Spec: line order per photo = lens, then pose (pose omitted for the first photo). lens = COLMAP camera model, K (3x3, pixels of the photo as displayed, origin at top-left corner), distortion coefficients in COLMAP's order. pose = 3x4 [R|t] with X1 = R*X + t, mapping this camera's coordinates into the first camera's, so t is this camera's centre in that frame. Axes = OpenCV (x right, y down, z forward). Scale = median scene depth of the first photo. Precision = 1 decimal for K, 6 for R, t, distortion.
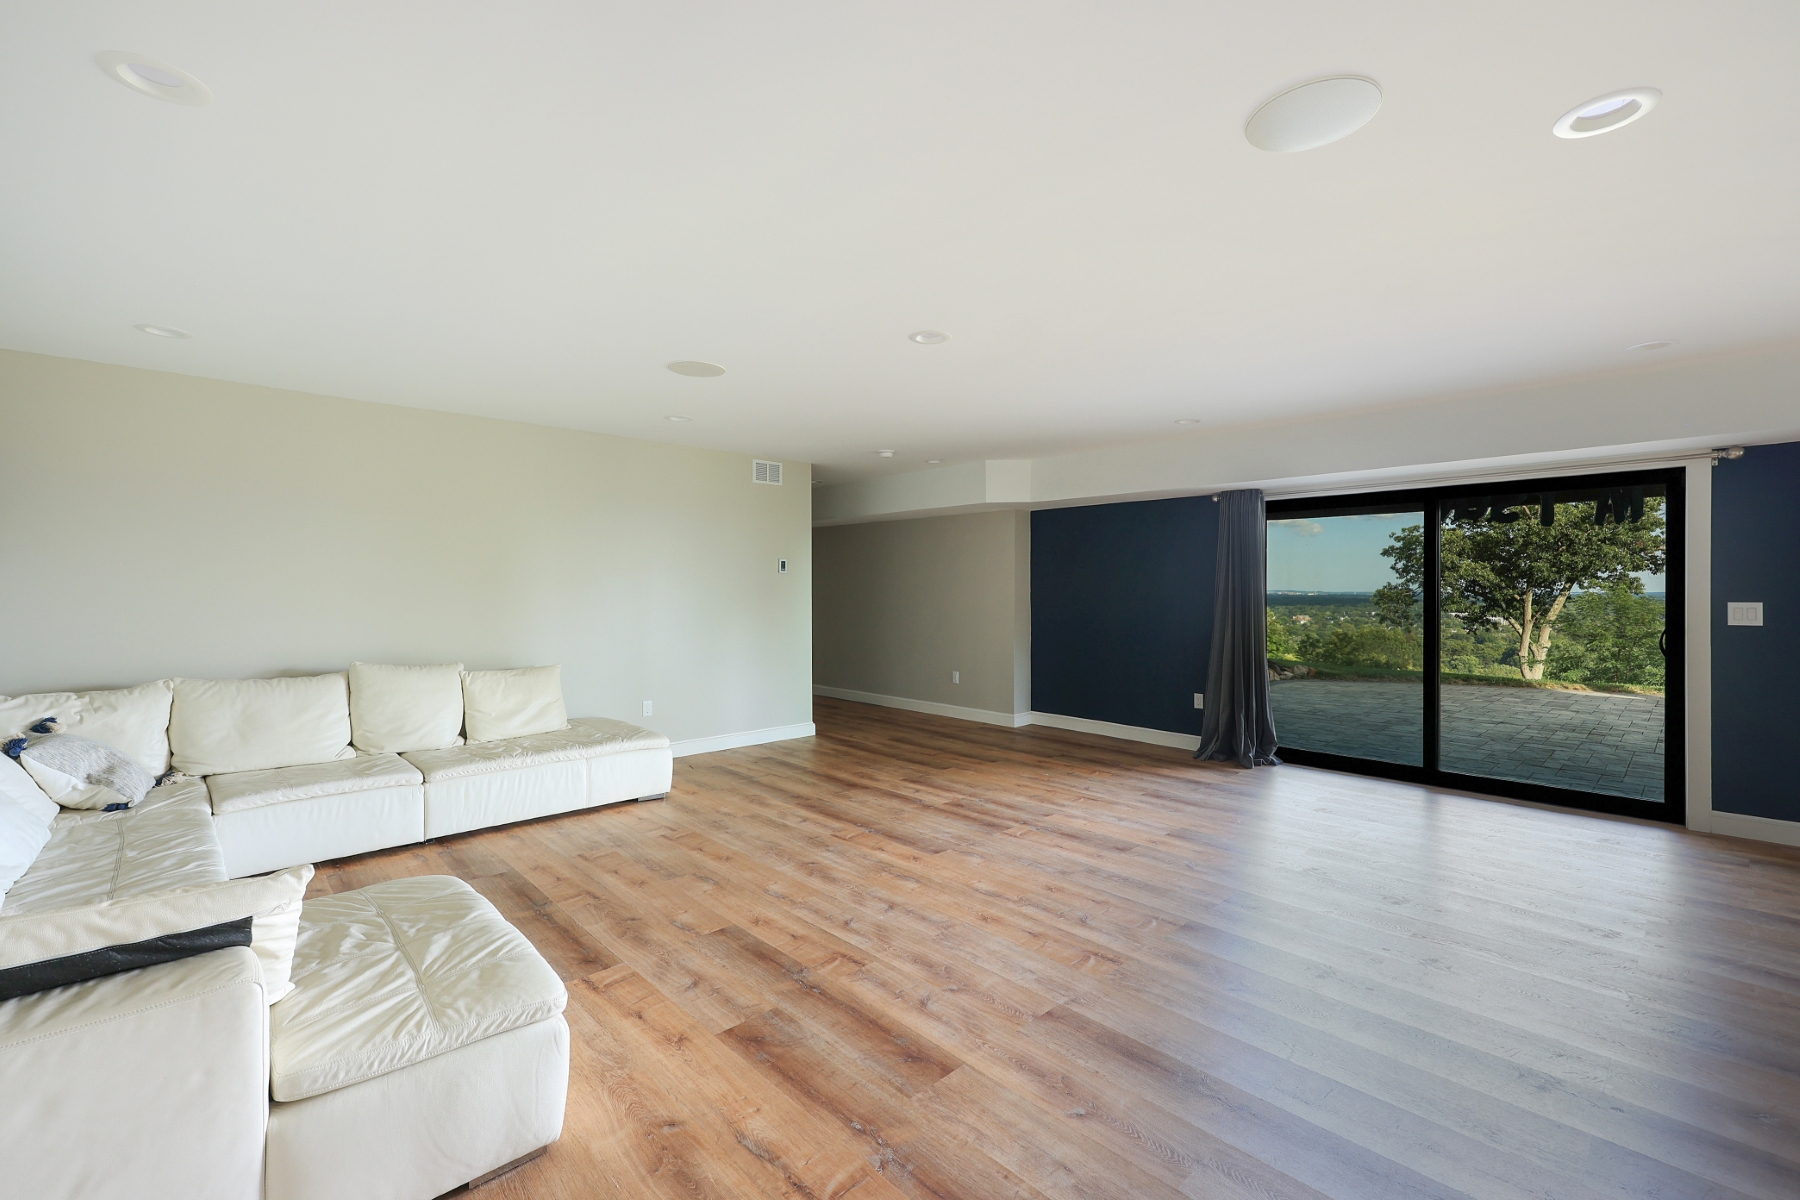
lens RADIAL K [[746.4, 0, 897.1], [0, 746.4, 590.0], [0, 0, 1]] dist [-0.001762, 0.000007]
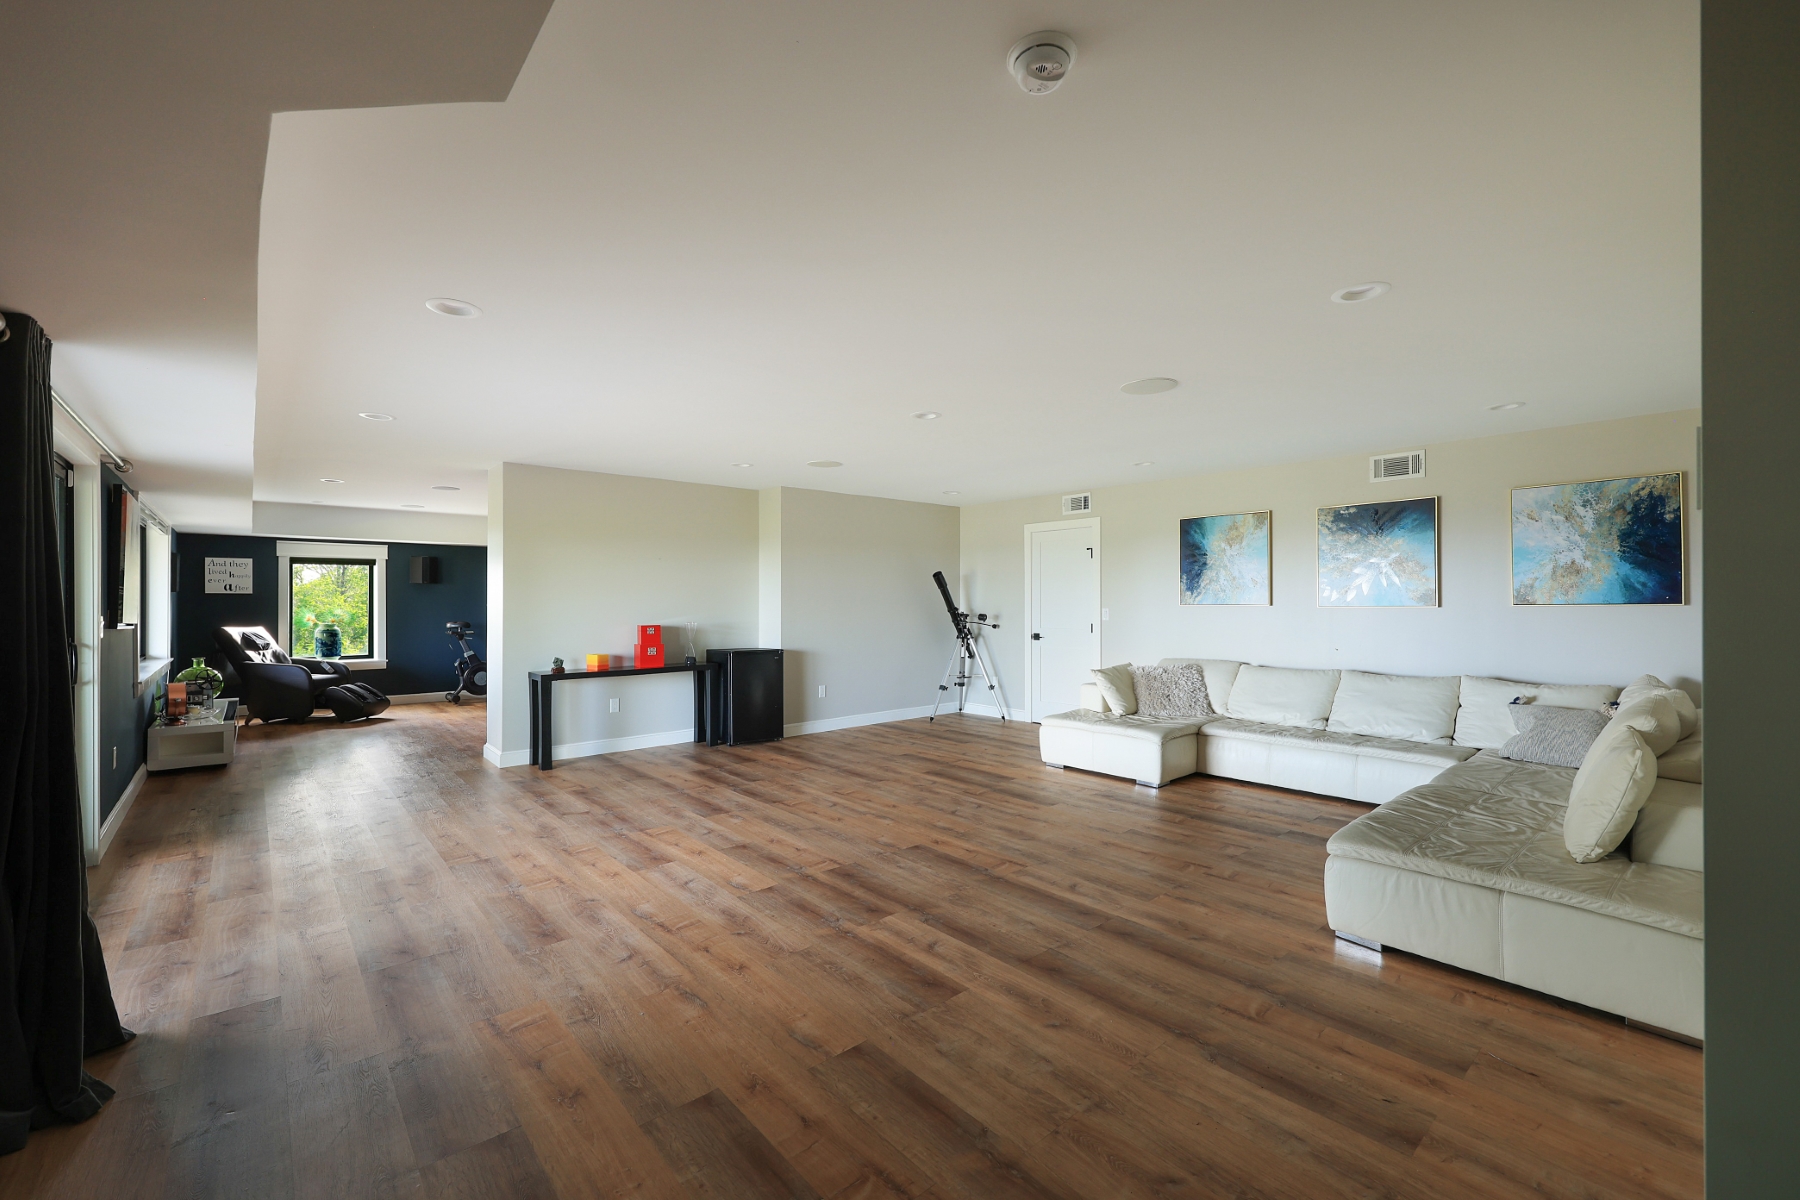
lens RADIAL K [[746.4, 0, 897.1], [0, 746.4, 590.0], [0, 0, 1]] dist [-0.001762, 0.000007]
pose [[-0.999360, 0.003424, 0.035620, 0.040733], [0.003008, 0.999927, -0.011743, -0.005414], [-0.035658, -0.011628, -0.999296, 2.048146]]
